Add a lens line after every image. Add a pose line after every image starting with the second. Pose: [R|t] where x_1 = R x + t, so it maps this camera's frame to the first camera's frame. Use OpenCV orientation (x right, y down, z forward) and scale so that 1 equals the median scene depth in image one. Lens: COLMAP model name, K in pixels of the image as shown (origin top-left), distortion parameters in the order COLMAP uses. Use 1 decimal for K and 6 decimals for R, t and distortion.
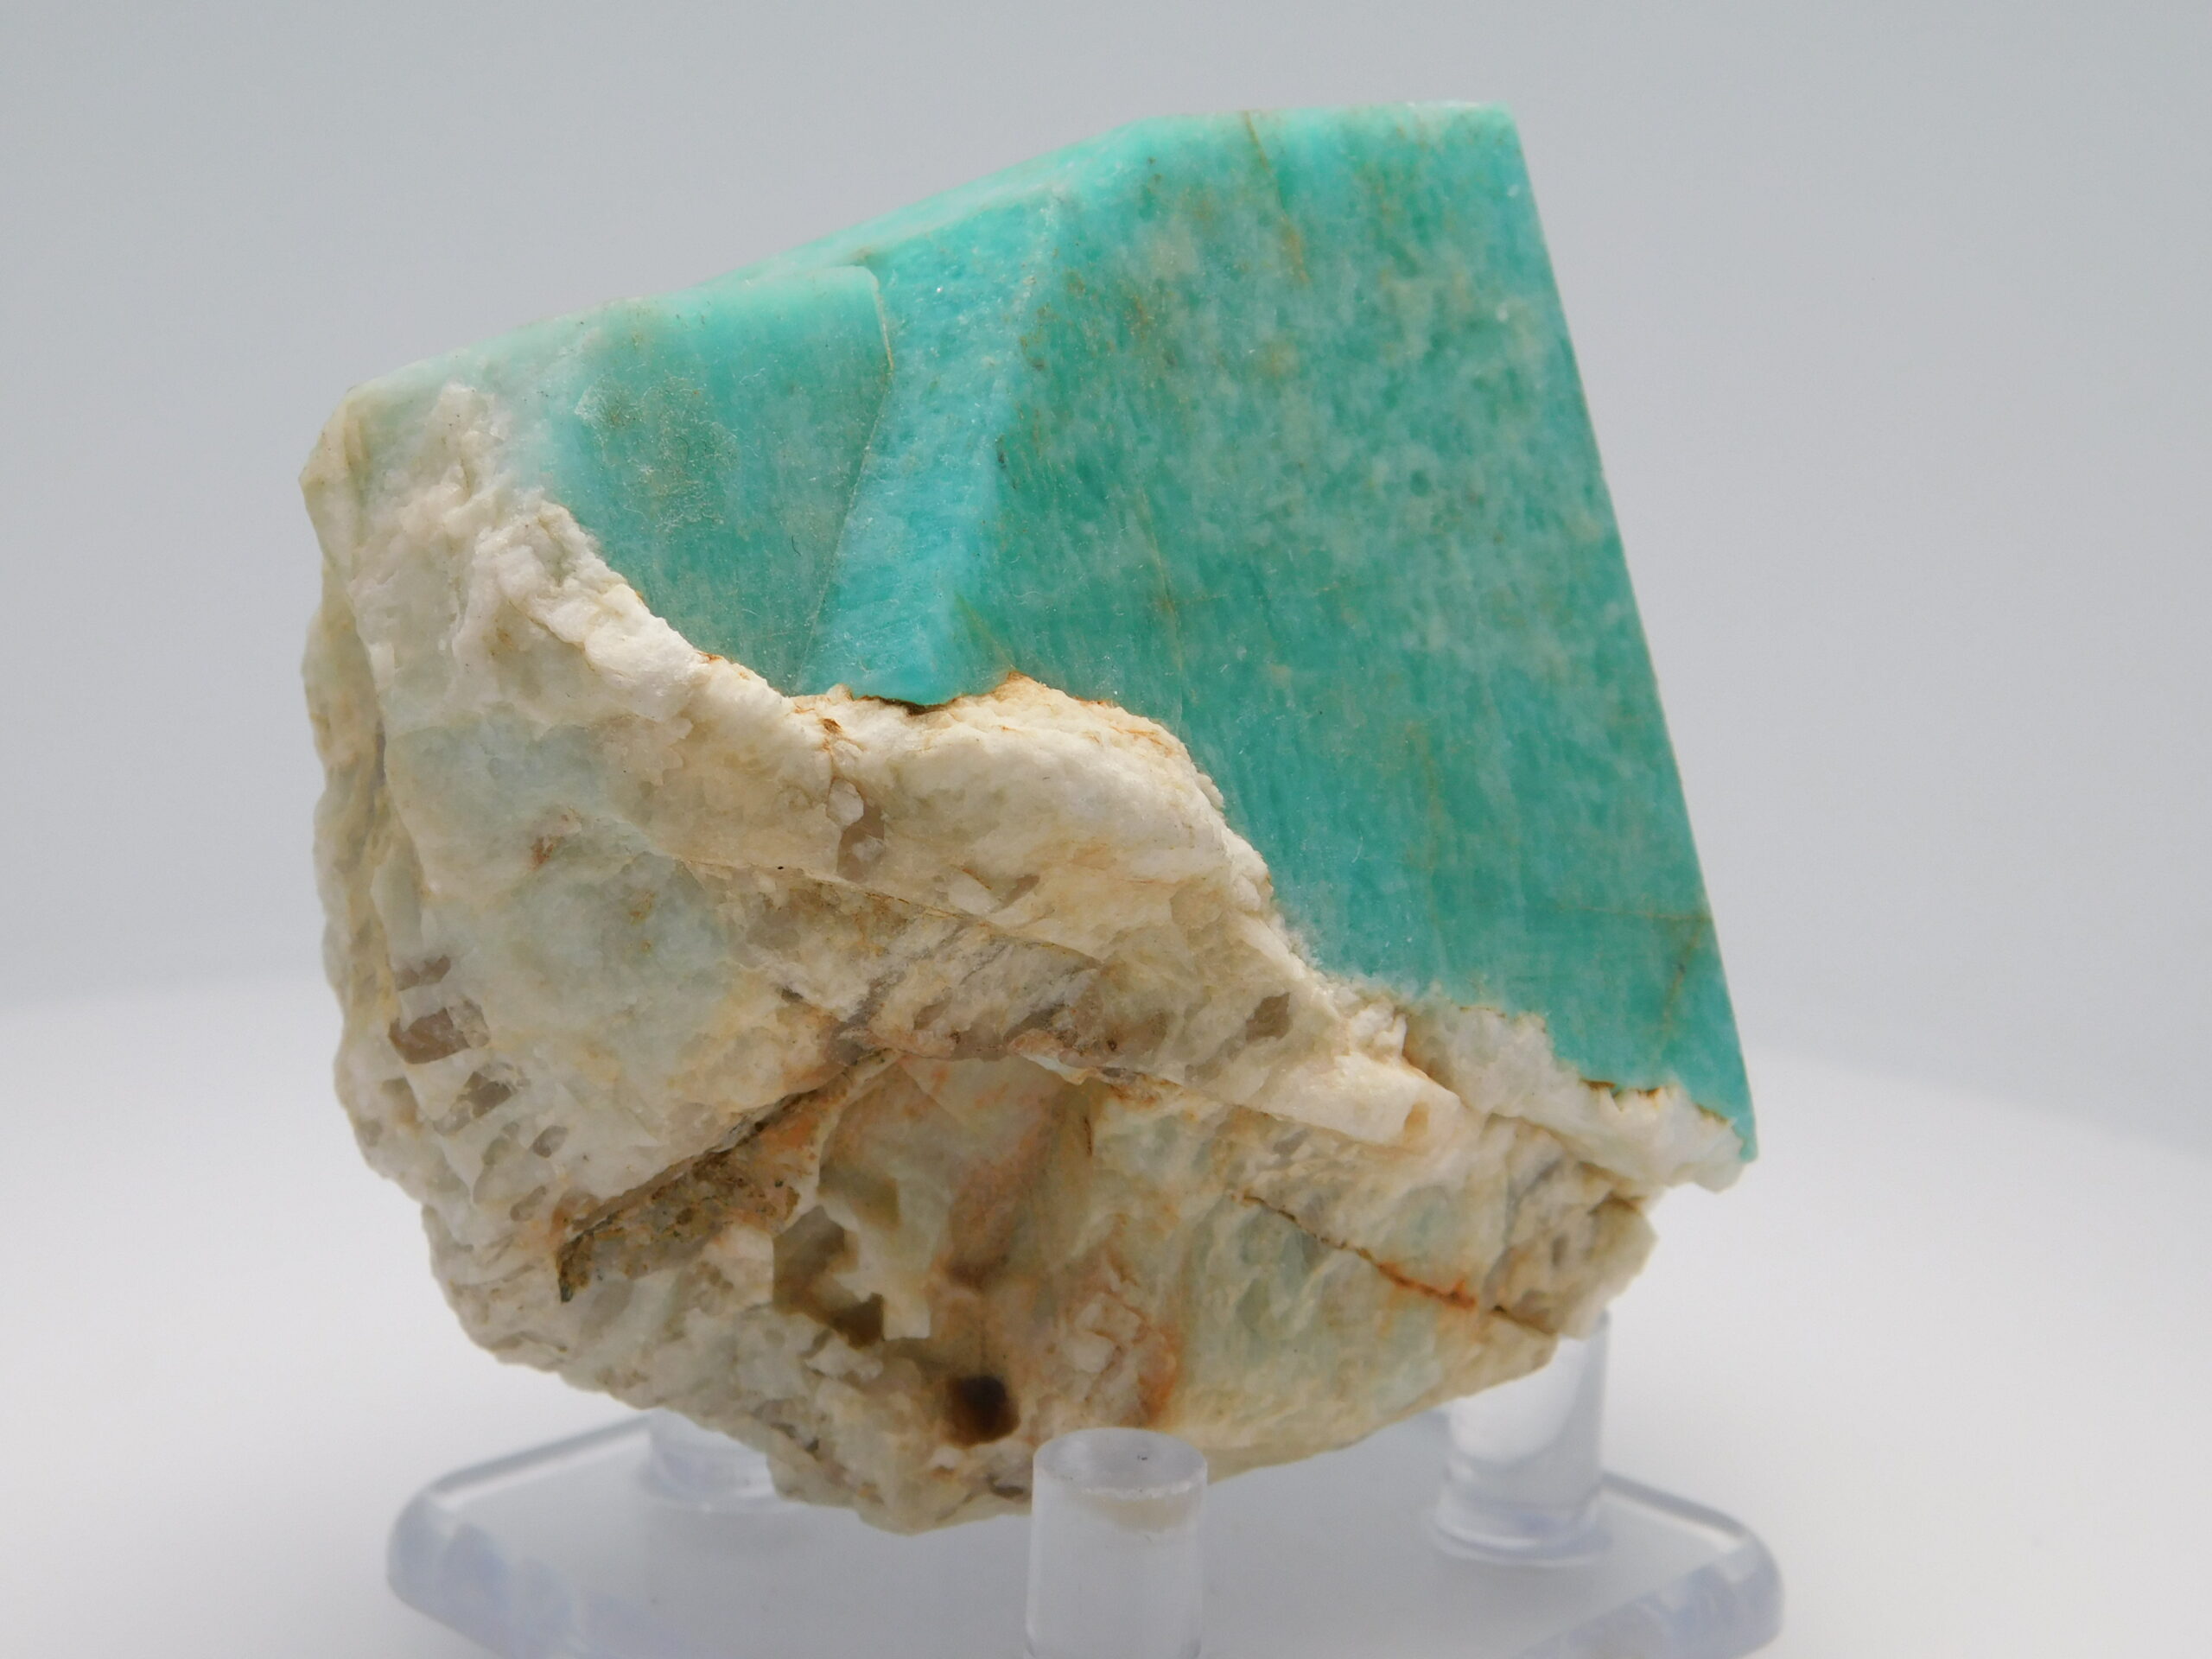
lens RADIAL K [[3835.6, 0, 1103.4], [0, 3835.6, 830.3], [0, 0, 1]] dist [-0.104239, 0.000000]
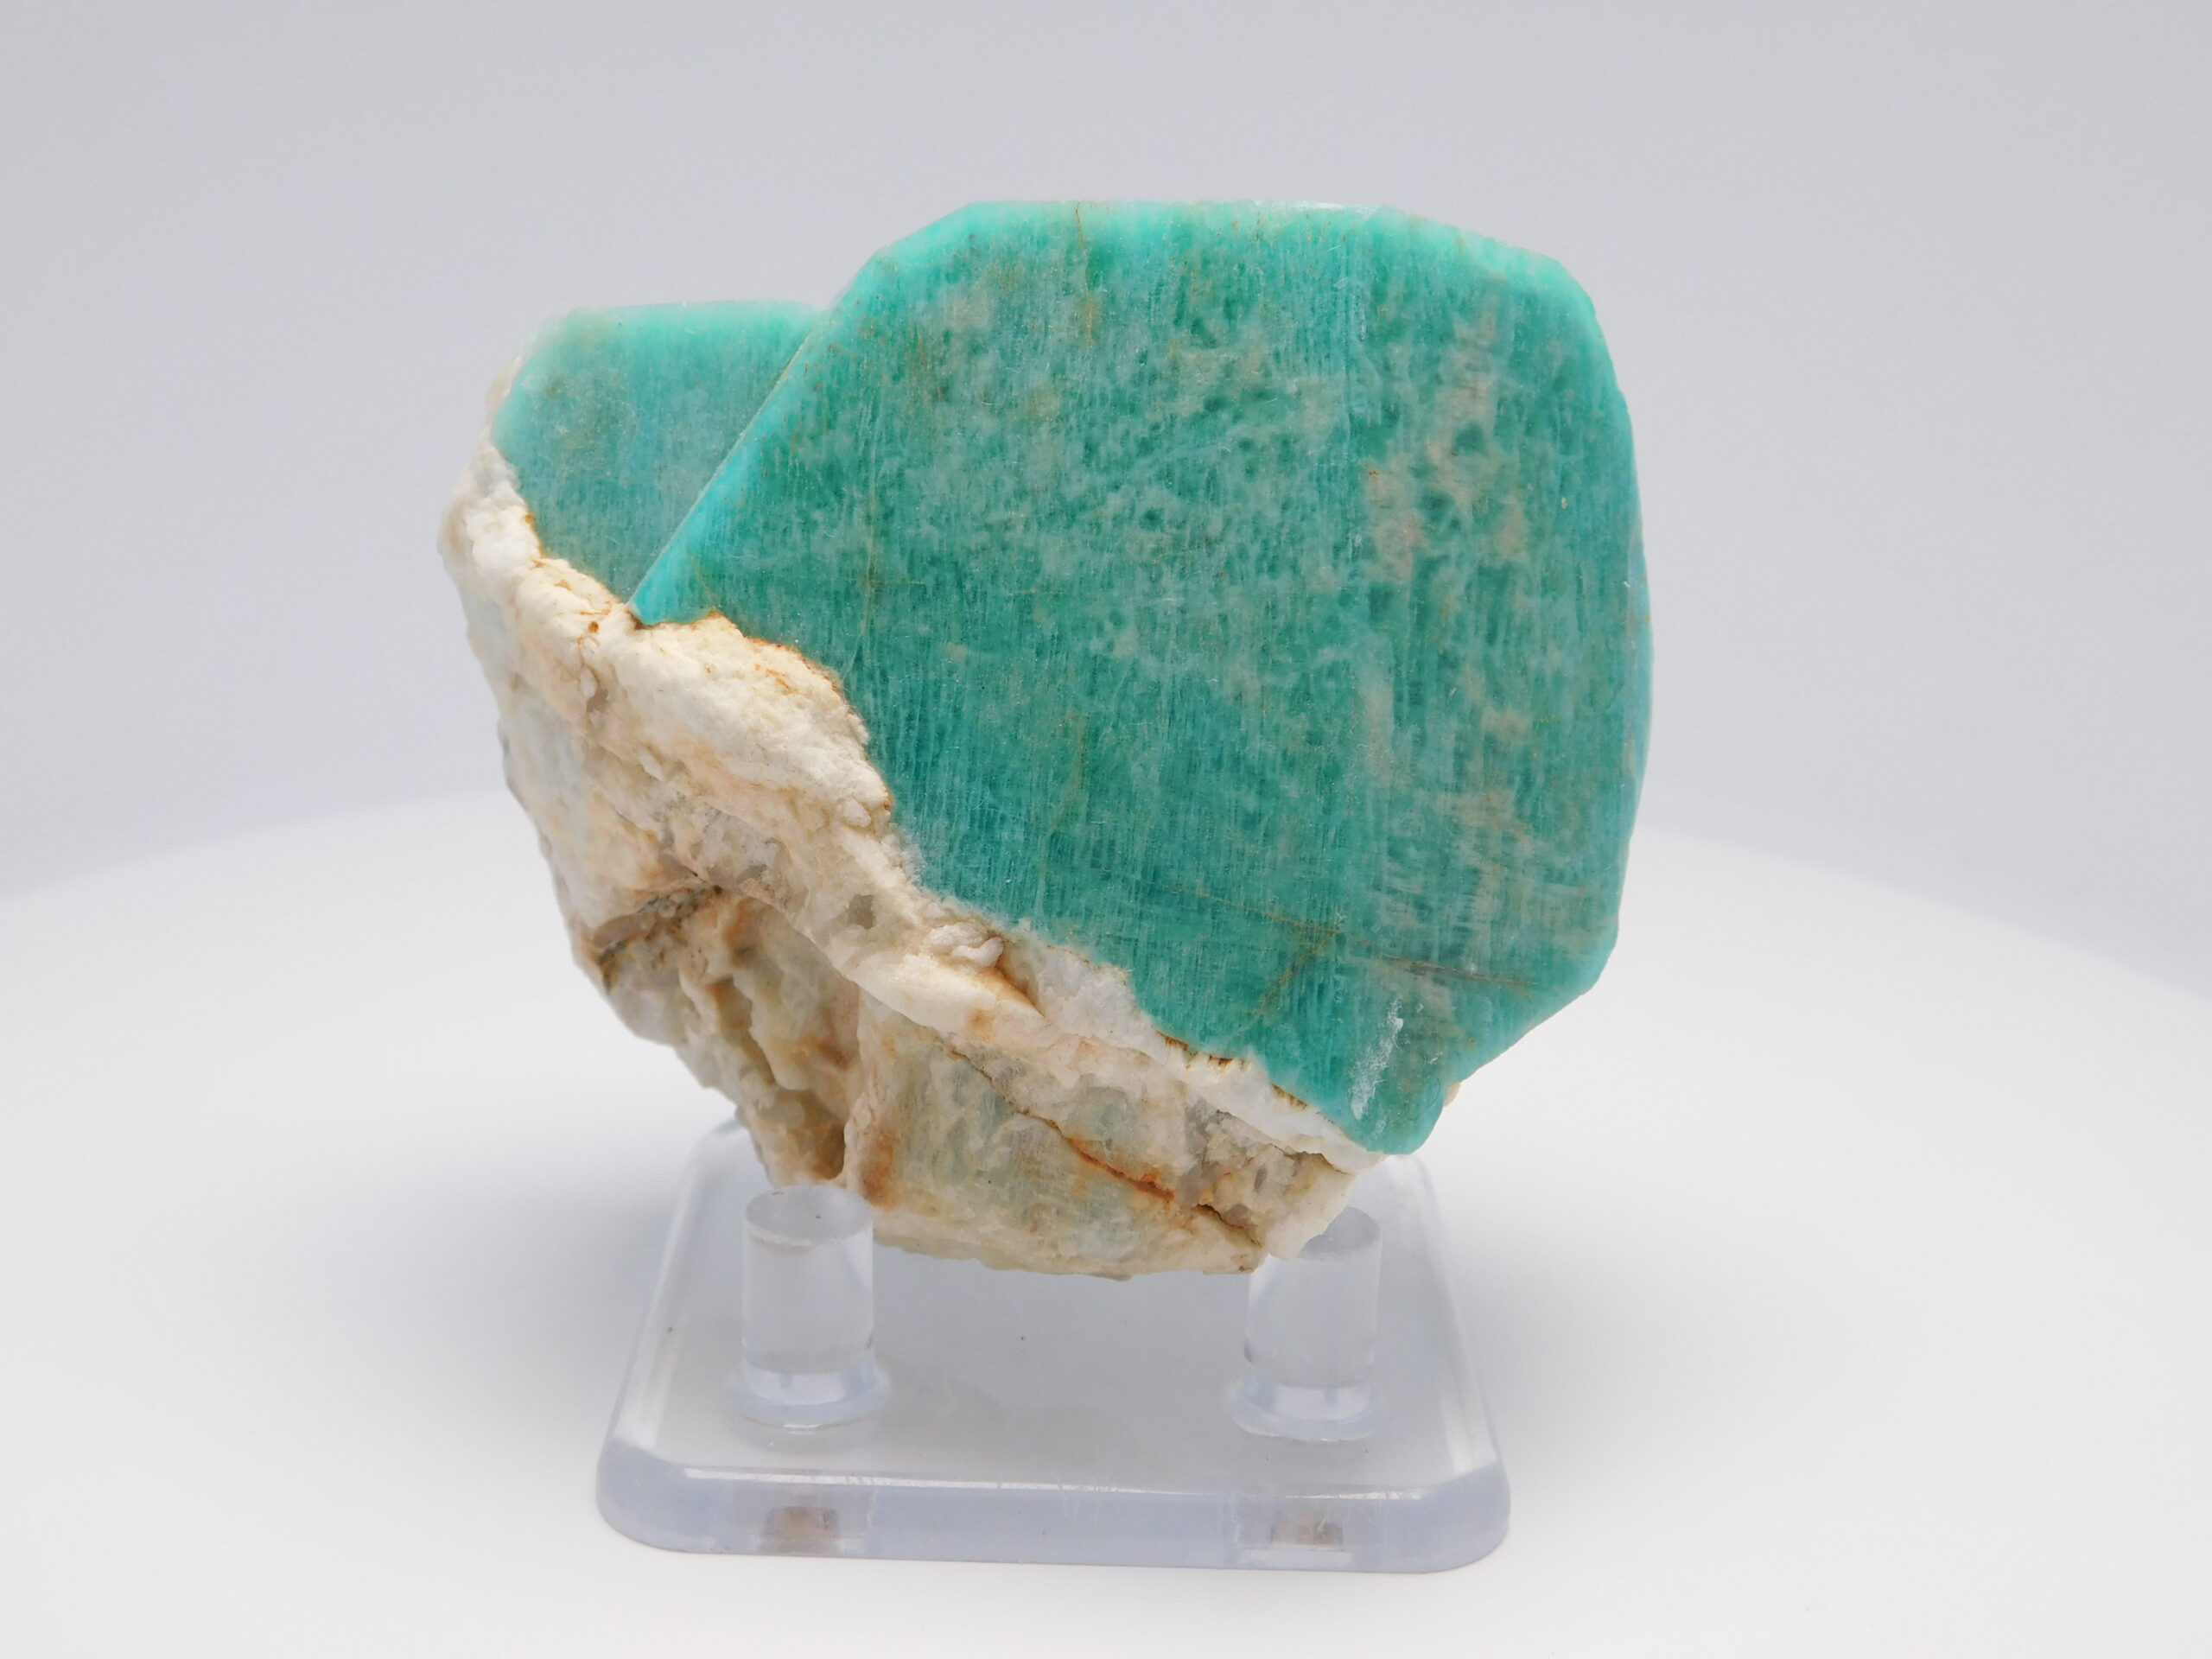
lens RADIAL K [[2917.8, 0, 1120.7], [0, 2917.8, 834.7], [0, 0, 1]] dist [-0.083007, 0.000000]
pose [[0.697284, 0.214982, -0.683797, 0.745420], [-0.167417, 0.976424, 0.136264, -0.120478], [0.696970, 0.019465, 0.716836, 0.346366]]
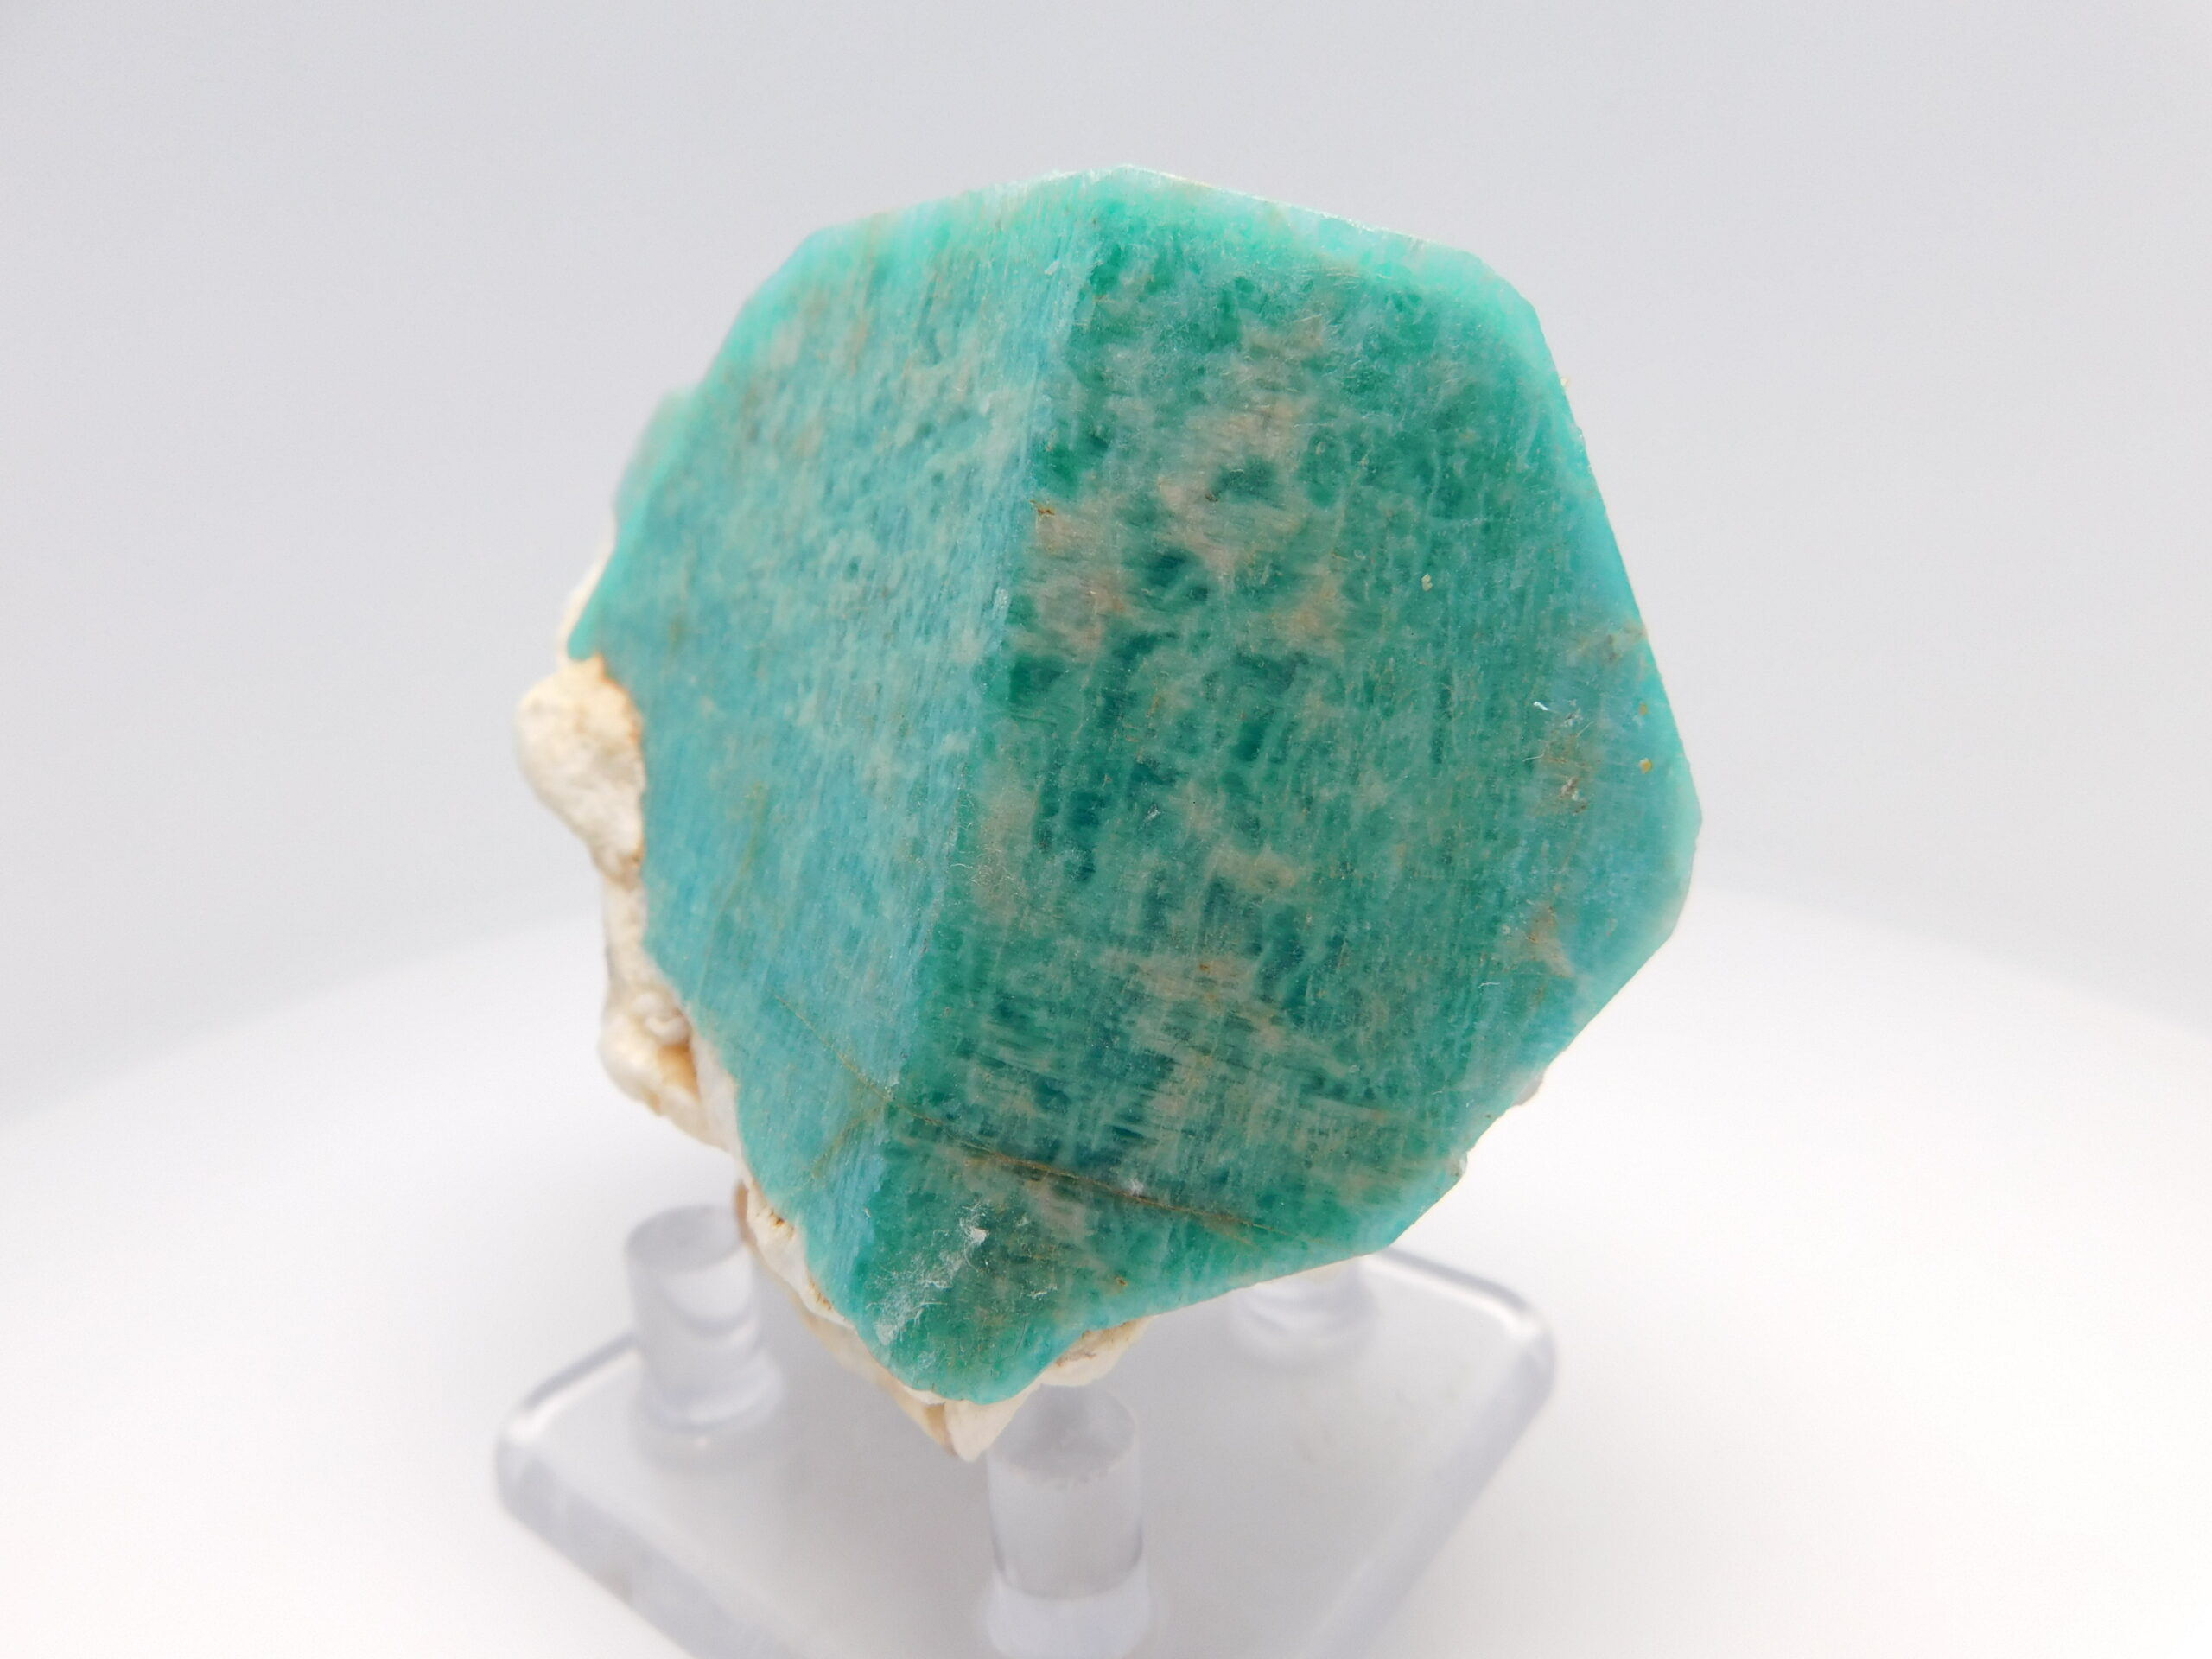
lens RADIAL K [[1505.0, 0, 1113.6], [0, 1505.0, 833.8], [0, 0, 1]] dist [-0.051944, 0.001154]
pose [[0.110219, 0.258756, -0.959634, 0.507949], [-0.190256, 0.953155, 0.235157, -0.134360], [0.975528, 0.156657, 0.154286, 1.045885]]
